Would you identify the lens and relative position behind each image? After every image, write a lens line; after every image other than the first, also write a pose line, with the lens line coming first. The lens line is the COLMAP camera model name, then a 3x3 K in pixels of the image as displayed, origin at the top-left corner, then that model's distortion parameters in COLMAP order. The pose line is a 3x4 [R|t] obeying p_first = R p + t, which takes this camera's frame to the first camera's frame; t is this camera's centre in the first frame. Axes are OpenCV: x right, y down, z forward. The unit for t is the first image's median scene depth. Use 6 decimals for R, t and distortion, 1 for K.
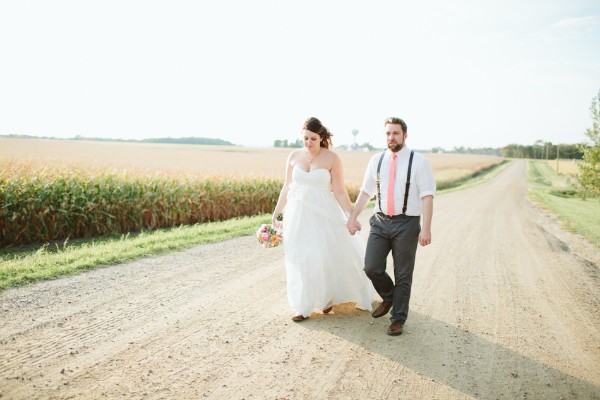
lens RADIAL K [[590.2, 0, 300.3], [0, 590.2, 197.7], [0, 0, 1]] dist [-0.053298, 0.000000]
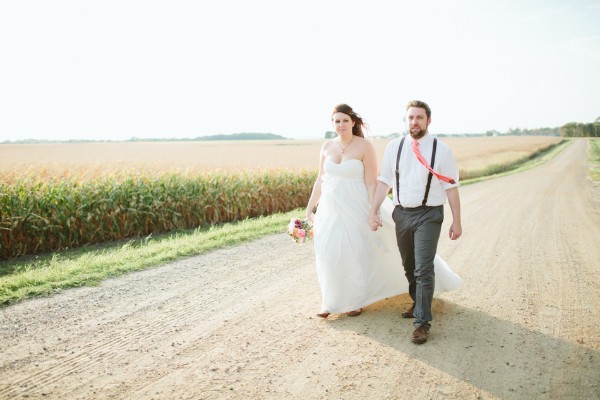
lens RADIAL K [[590.2, 0, 298.1], [0, 590.2, 197.2], [0, 0, 1]] dist [-0.053298, 0.000000]
pose [[0.994611, -0.043387, -0.094159, -0.013714], [0.044641, 0.998940, 0.011252, 0.001882], [0.093571, -0.015395, 0.995494, -0.042194]]
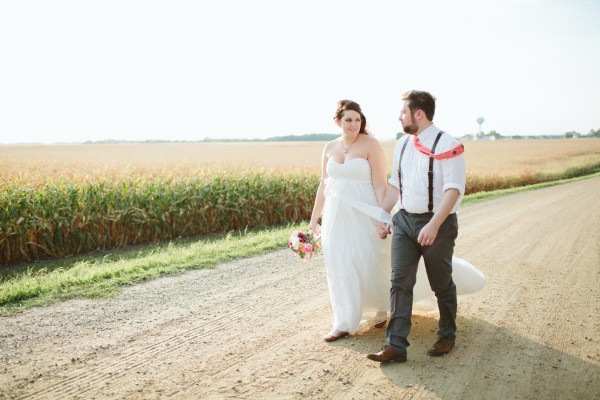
lens RADIAL K [[590.2, 0, 297.9], [0, 590.2, 199.1], [0, 0, 1]] dist [-0.053298, 0.000000]
pose [[0.977052, -0.028977, -0.211023, -0.033845], [0.031423, 0.999472, 0.008248, 0.005960], [0.210672, -0.014690, 0.977446, -0.120876]]
